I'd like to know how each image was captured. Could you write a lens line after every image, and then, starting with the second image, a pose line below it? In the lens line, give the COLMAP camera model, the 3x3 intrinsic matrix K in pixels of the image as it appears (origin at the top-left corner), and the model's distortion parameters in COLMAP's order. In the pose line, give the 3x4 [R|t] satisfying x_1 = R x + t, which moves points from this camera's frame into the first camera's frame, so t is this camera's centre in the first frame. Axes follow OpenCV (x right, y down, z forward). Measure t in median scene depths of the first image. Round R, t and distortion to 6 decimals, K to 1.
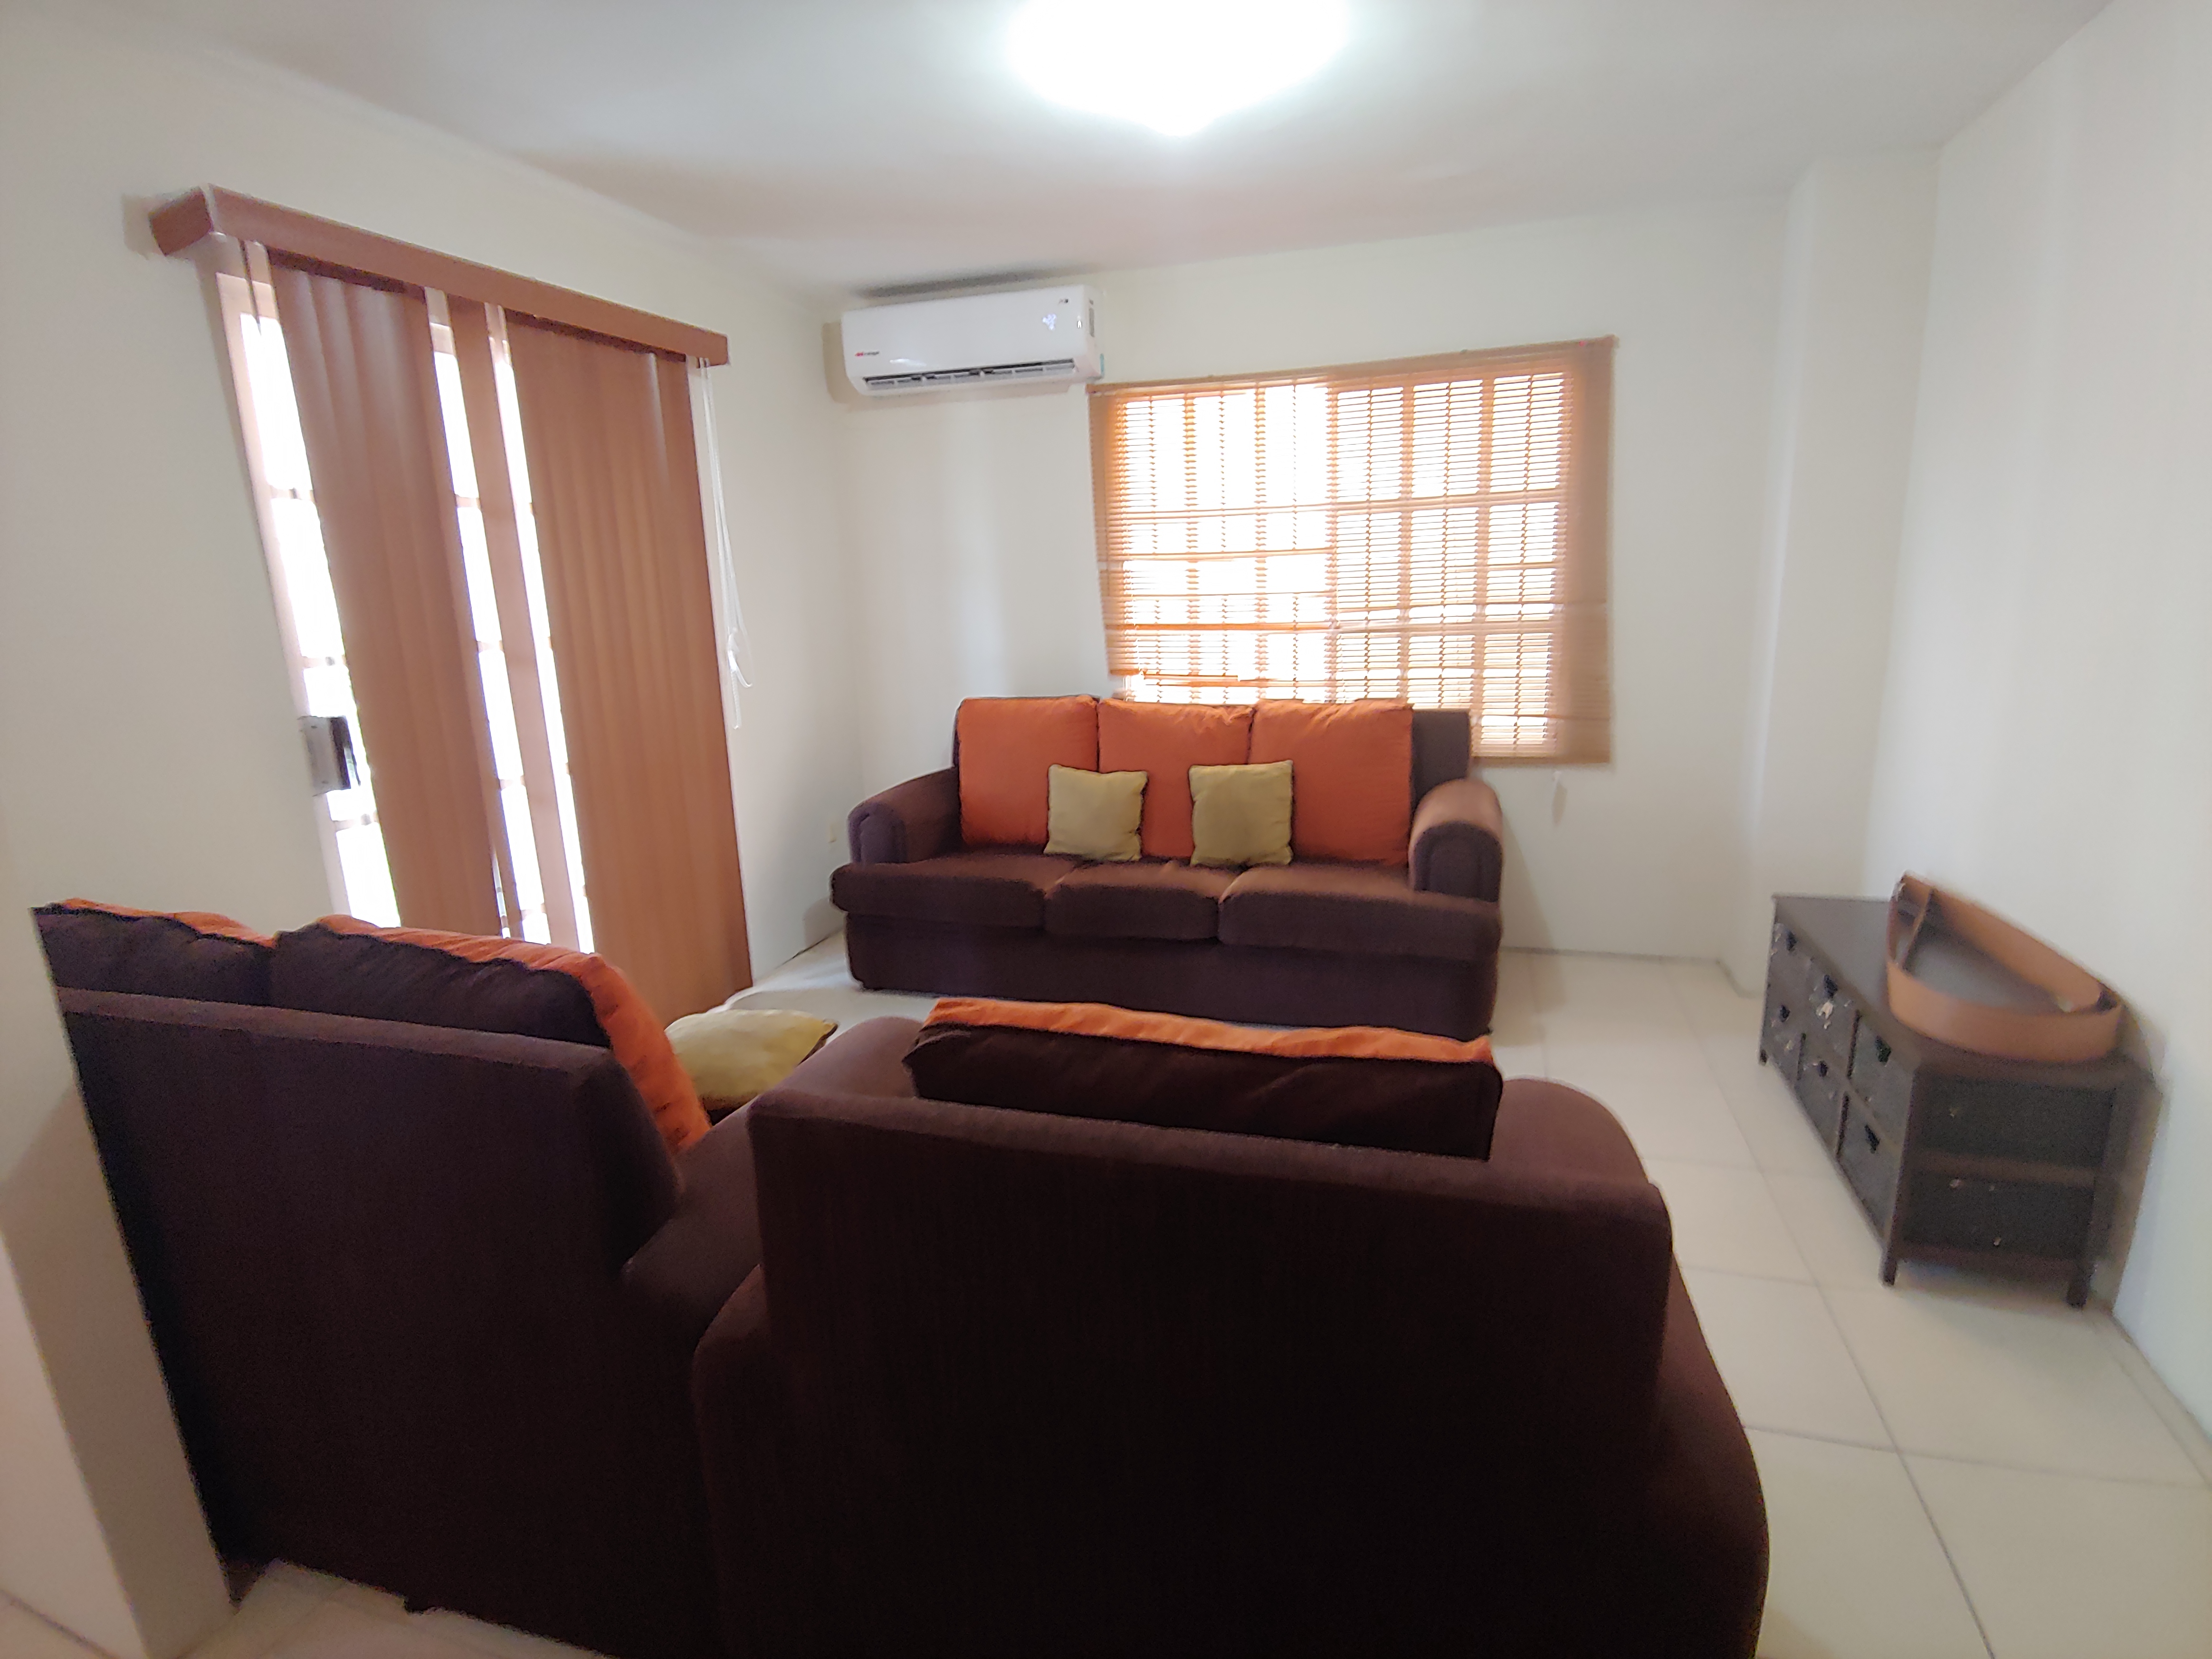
lens RADIAL K [[1107.9, 0, 1100.1], [0, 1107.9, 828.9], [0, 0, 1]] dist [-0.018049, -0.000933]
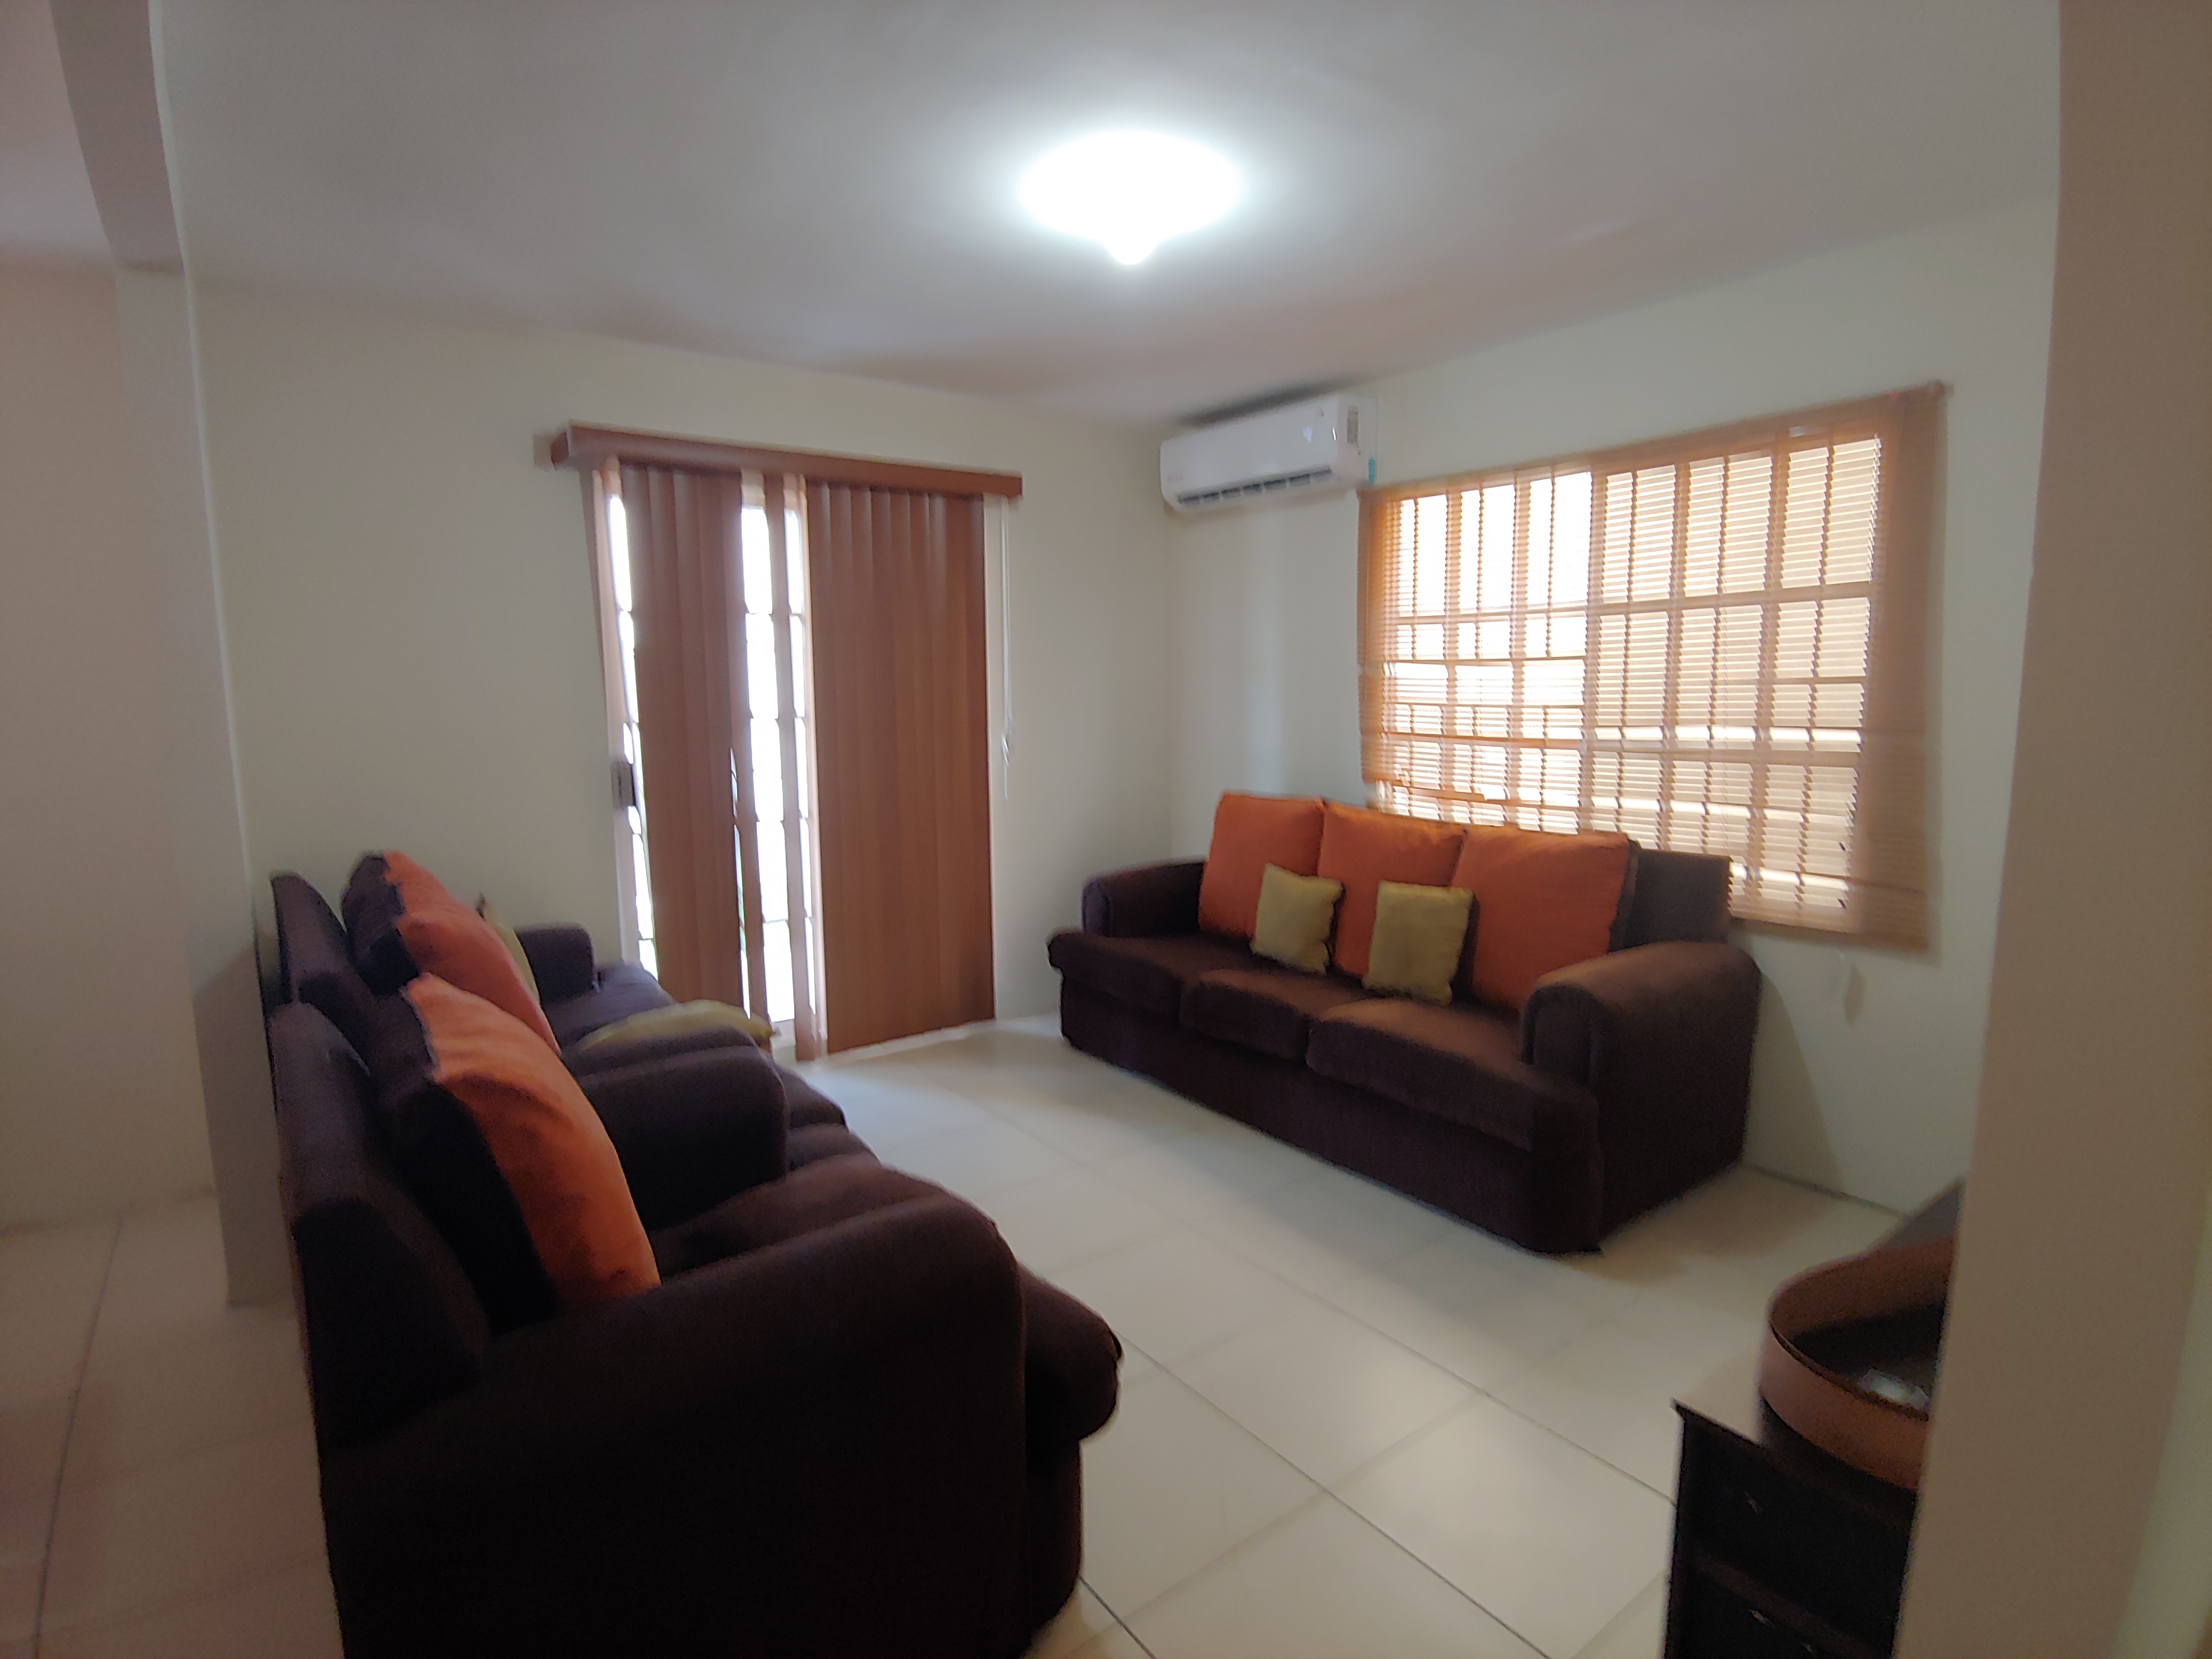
lens RADIAL K [[1107.9, 0, 1100.1], [0, 1107.9, 828.9], [0, 0, 1]] dist [-0.018049, -0.000933]
pose [[0.807046, 0.102224, -0.581573, 0.424460], [-0.152326, 0.987608, -0.037789, -0.029256], [0.570503, 0.119086, 0.812616, 0.098950]]
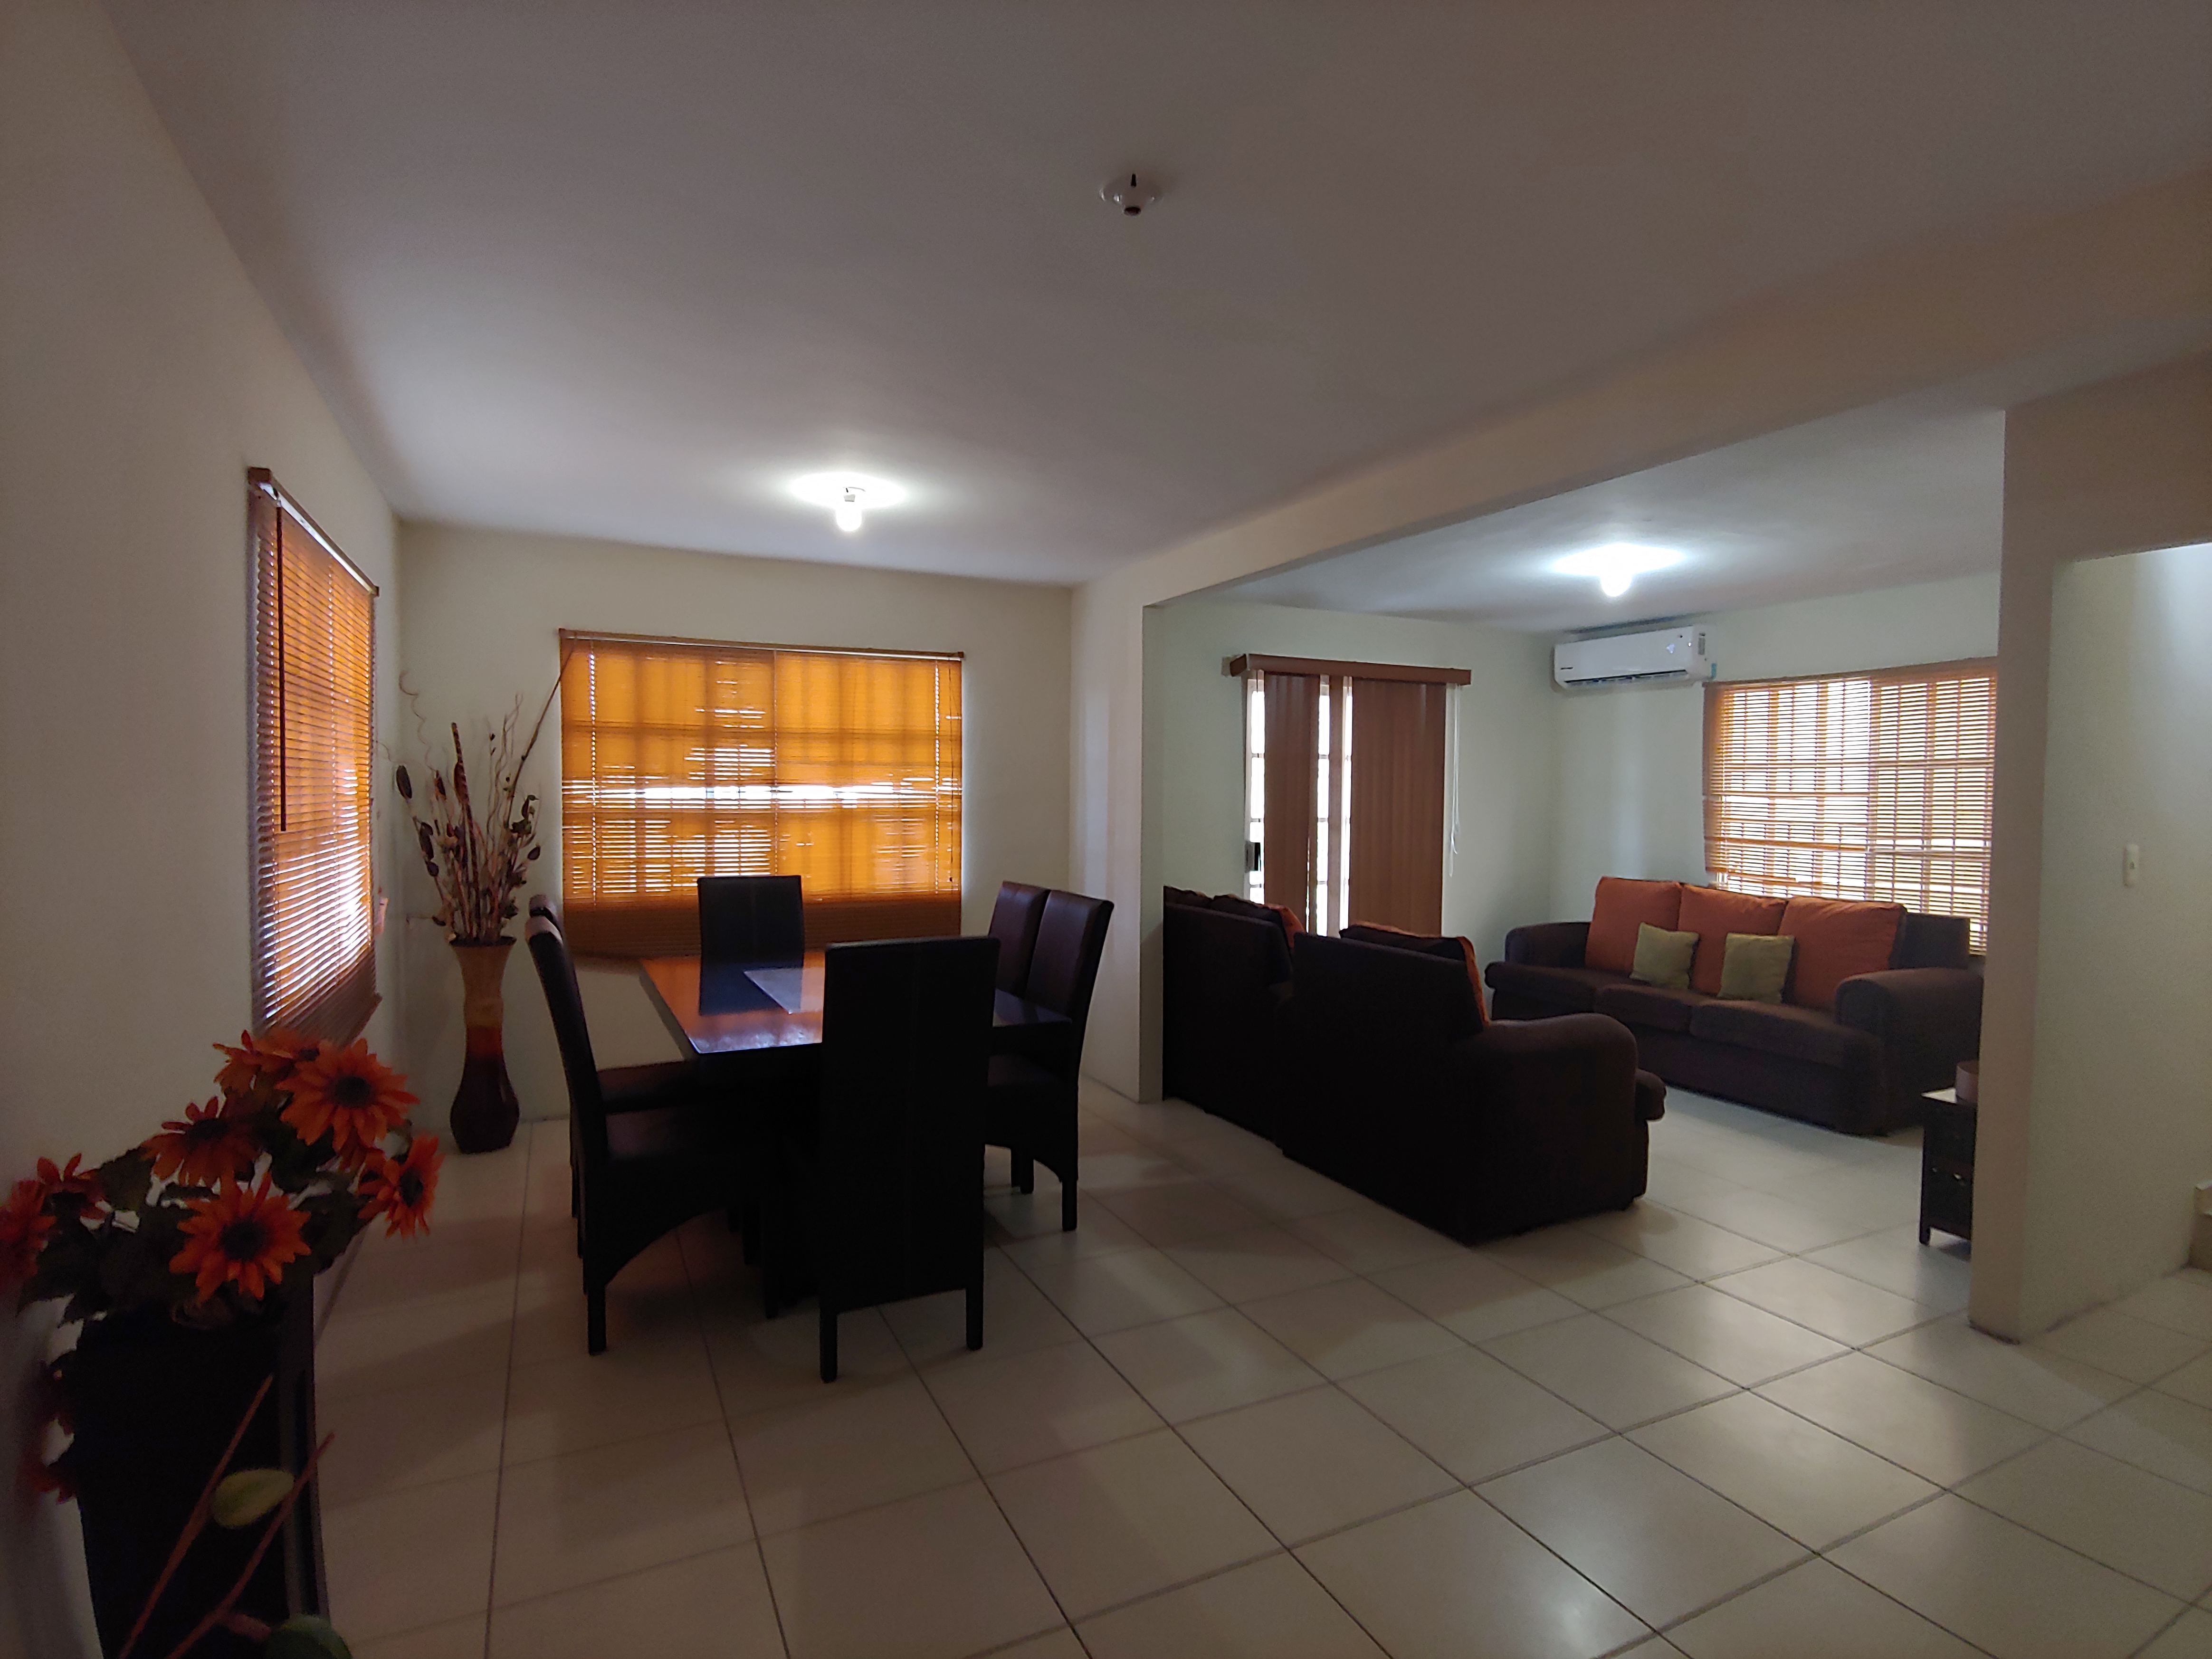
lens RADIAL K [[1107.9, 0, 1100.1], [0, 1107.9, 828.9], [0, 0, 1]] dist [-0.018049, -0.000933]
pose [[0.681797, 0.065788, -0.728577, 0.566357], [-0.200985, 0.974468, -0.100089, 0.123550], [0.703390, 0.214673, 0.677612, -0.609505]]
